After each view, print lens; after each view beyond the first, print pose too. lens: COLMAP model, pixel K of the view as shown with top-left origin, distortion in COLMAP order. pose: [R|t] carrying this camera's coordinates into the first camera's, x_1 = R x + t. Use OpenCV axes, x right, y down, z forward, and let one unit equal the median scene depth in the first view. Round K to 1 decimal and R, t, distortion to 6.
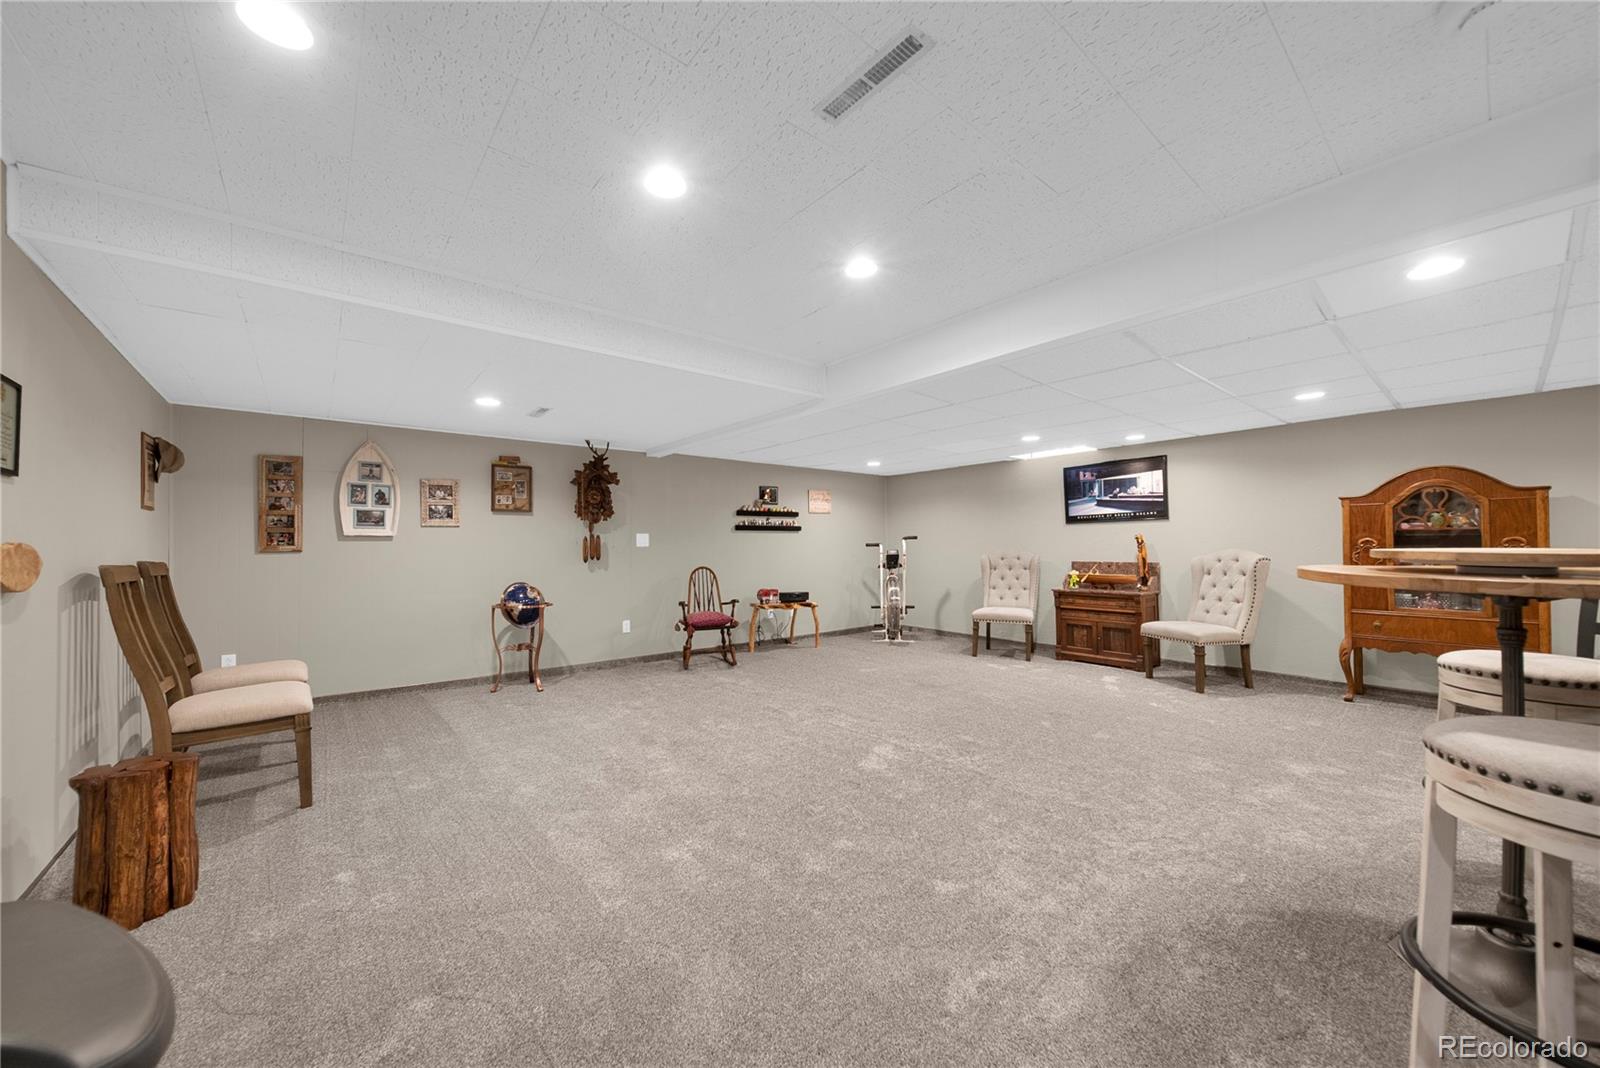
lens RADIAL K [[609.5, 0, 799.3], [0, 609.5, 539.4], [0, 0, 1]] dist [-0.002560, -0.000187]
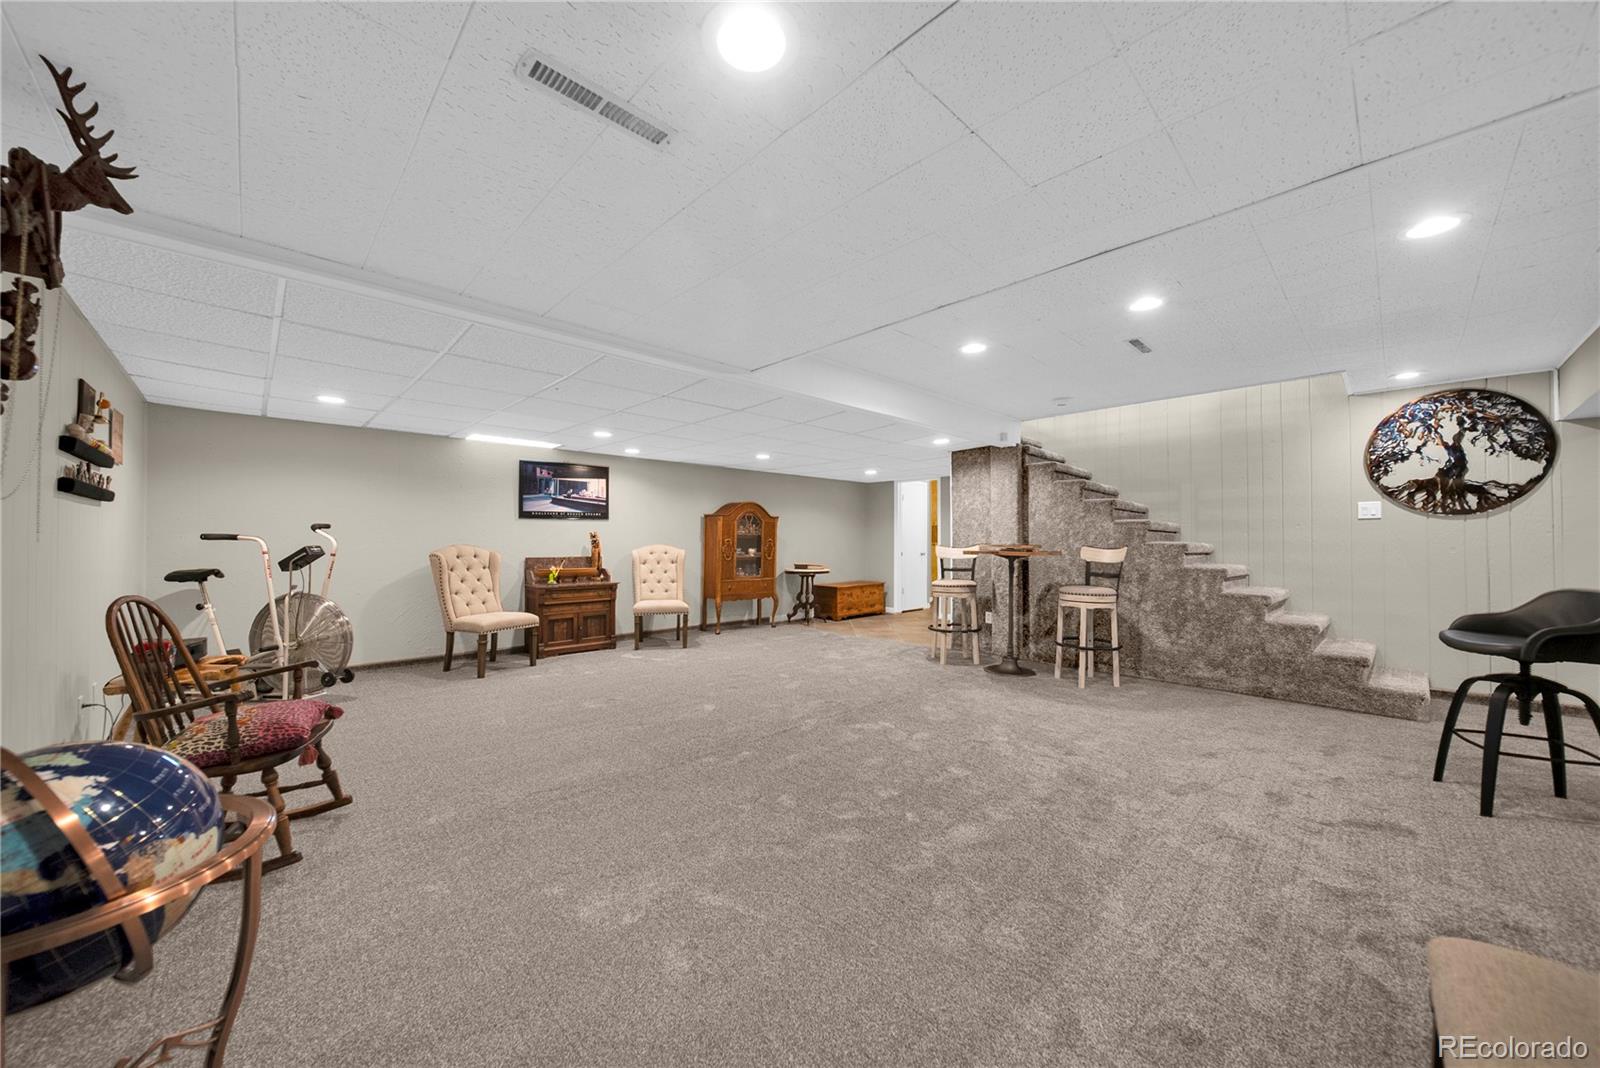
lens RADIAL K [[609.5, 0, 787.4], [0, 609.5, 523.9], [0, 0, 1]] dist [-0.002560, -0.000187]
pose [[-0.080756, 0.036987, 0.996047, -0.602806], [-0.014460, 0.999163, -0.038275, 0.014531], [-0.996629, -0.017494, -0.080153, 0.711236]]
